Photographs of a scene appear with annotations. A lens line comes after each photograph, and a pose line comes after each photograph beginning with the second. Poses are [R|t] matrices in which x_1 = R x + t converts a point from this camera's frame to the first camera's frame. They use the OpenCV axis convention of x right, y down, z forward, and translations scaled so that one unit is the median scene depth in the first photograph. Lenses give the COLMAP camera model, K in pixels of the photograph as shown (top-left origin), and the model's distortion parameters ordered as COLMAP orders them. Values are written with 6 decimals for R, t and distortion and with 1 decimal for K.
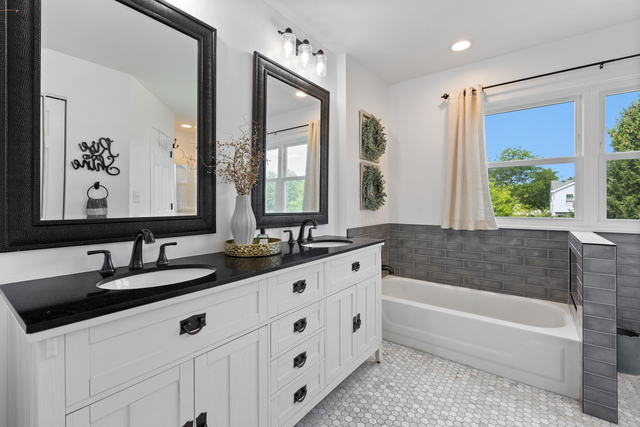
lens RADIAL K [[287.8, 0, 318.6], [0, 287.8, 207.2], [0, 0, 1]] dist [0.000815, -0.000716]
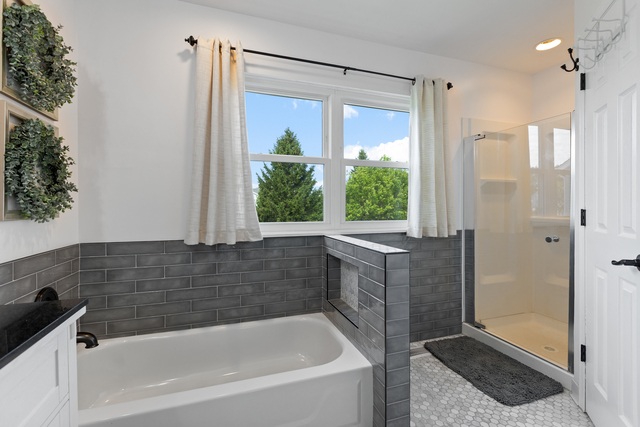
lens RADIAL K [[287.8, 0, 318.6], [0, 287.8, 207.9], [0, 0, 1]] dist [0.000815, -0.000716]
pose [[0.567341, -0.001477, 0.823481, 0.068920], [0.008001, 0.999961, -0.003720, -0.003606], [-0.823444, 0.008699, 0.567331, 0.406066]]
